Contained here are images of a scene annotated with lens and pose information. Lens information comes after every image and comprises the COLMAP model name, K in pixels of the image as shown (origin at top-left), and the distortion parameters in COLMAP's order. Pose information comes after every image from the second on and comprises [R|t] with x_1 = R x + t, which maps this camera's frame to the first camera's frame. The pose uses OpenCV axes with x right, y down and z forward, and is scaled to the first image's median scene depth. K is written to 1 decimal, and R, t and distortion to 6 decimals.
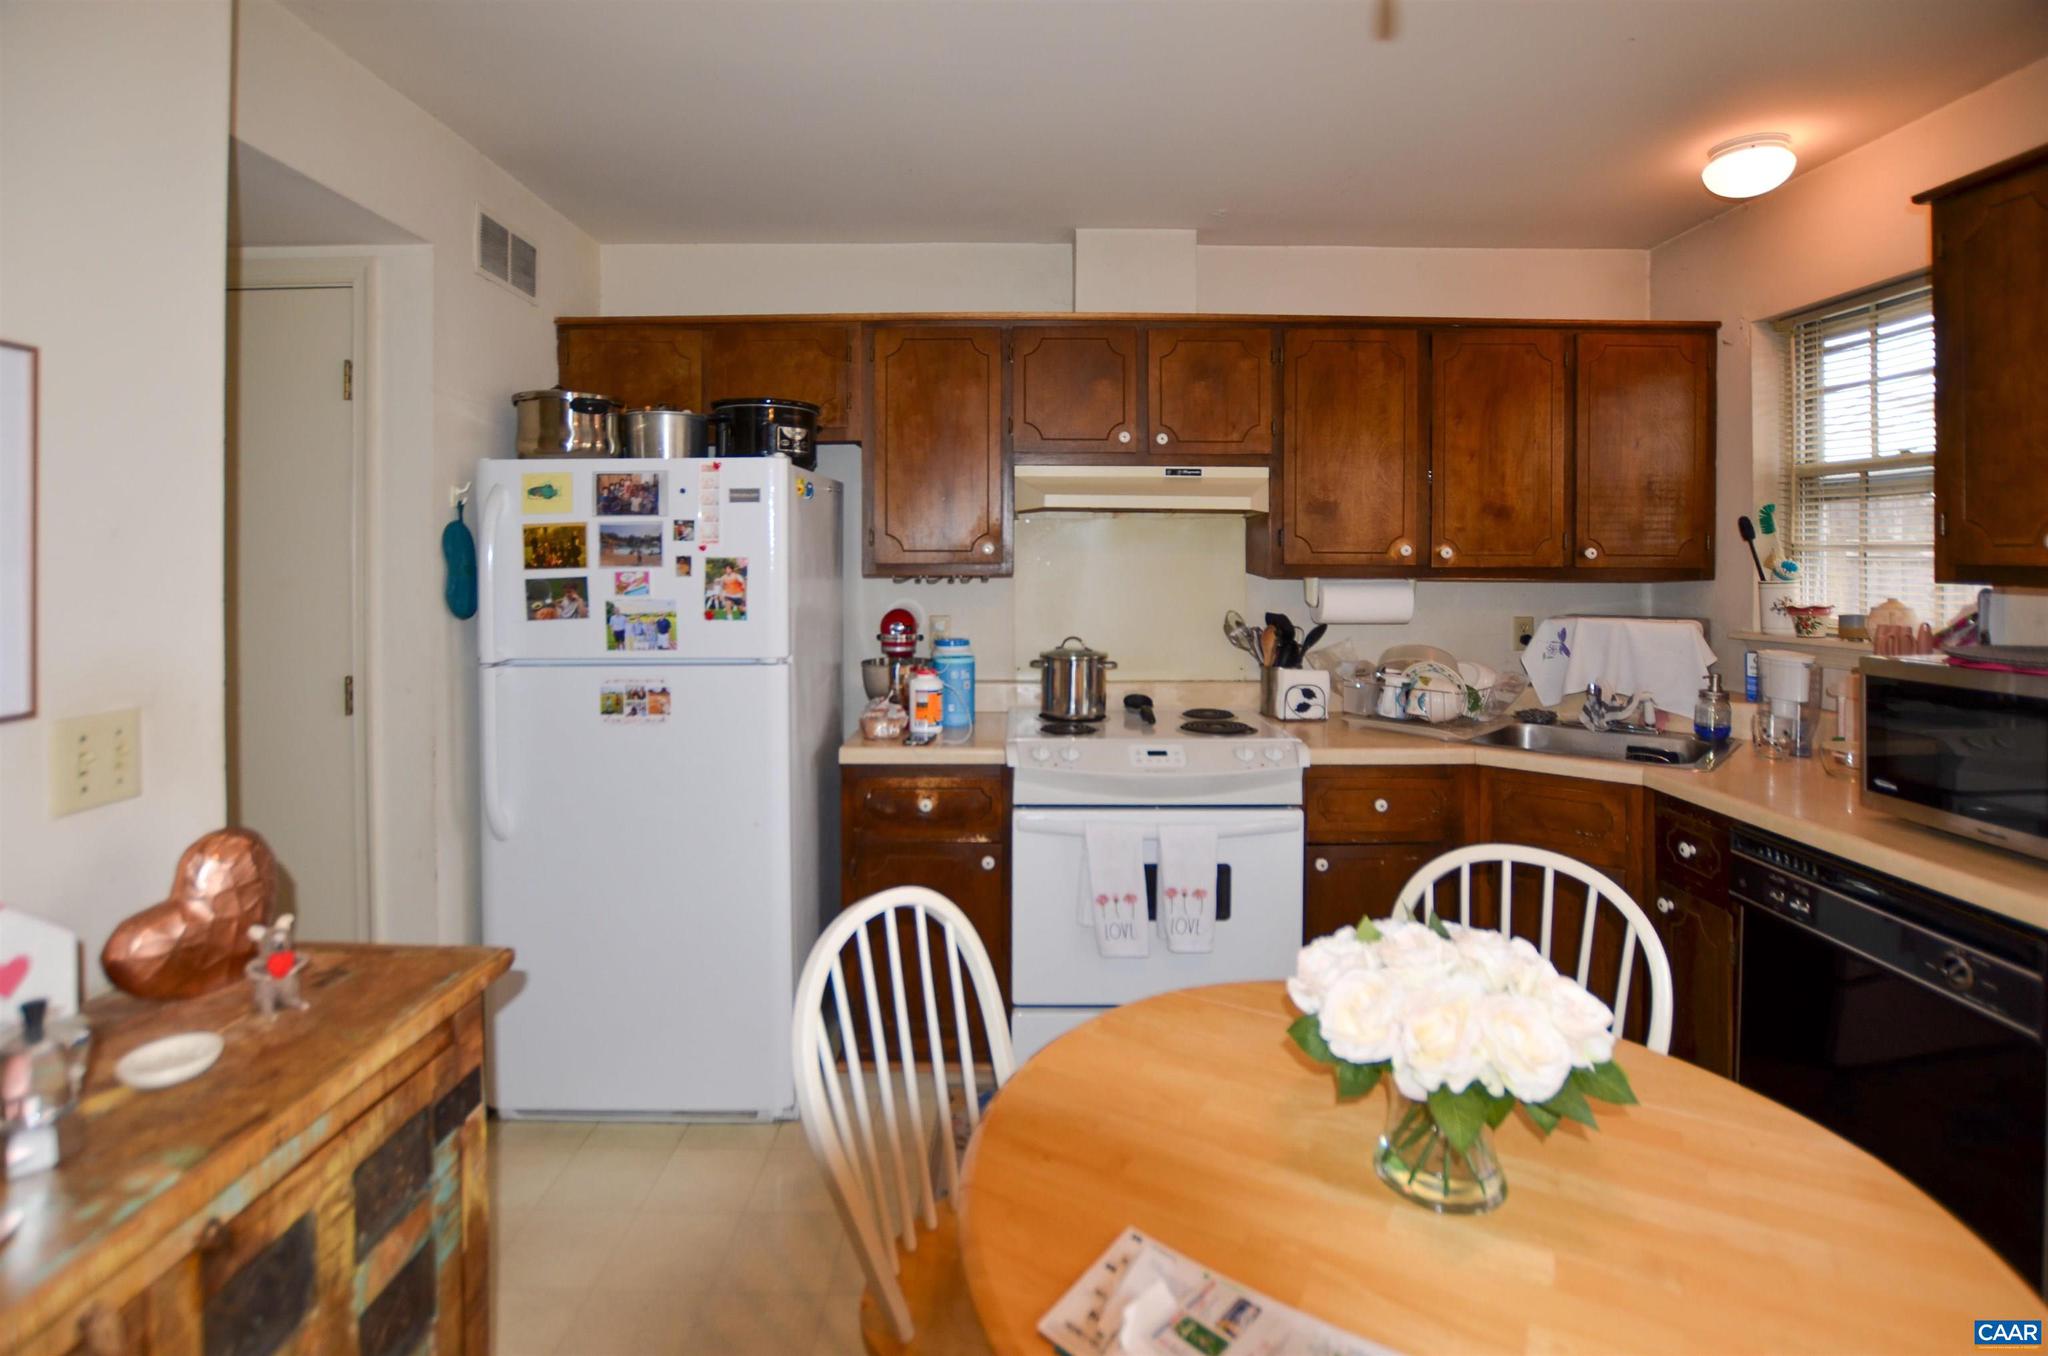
lens RADIAL K [[939.5, 0, 1036.3], [0, 939.5, 545.2], [0, 0, 1]] dist [-0.033463, 0.003137]
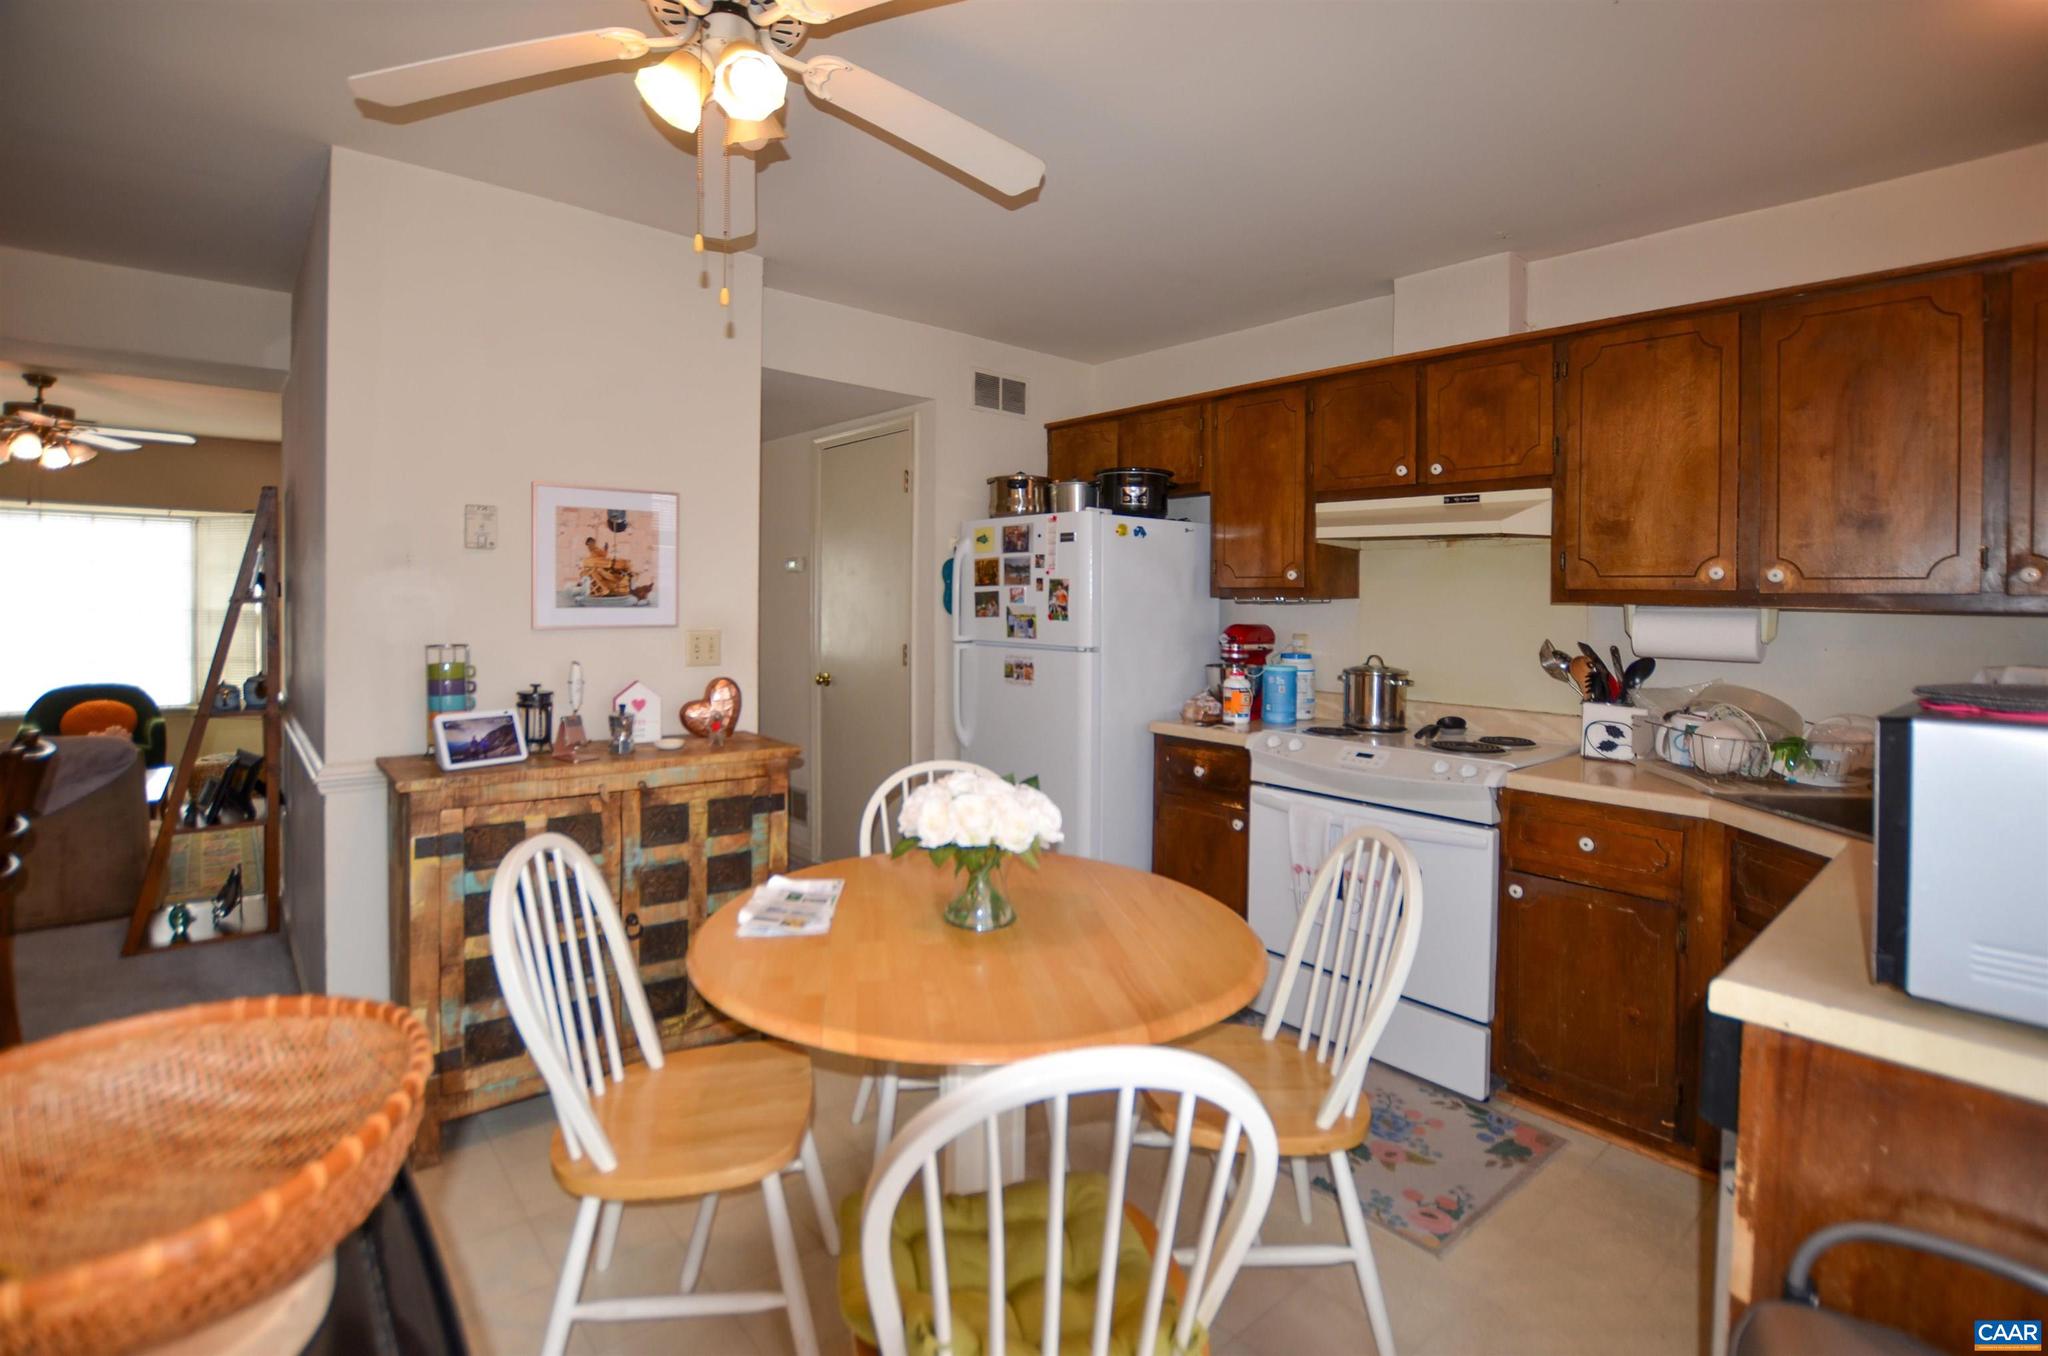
lens RADIAL K [[939.5, 0, 1044.4], [0, 939.5, 608.5], [0, 0, 1]] dist [-0.033463, 0.003137]
pose [[0.663099, 0.018417, -0.748305, 0.657404], [-0.007241, 0.999808, 0.018190, 0.028008], [0.748497, -0.006643, 0.663105, -0.018118]]
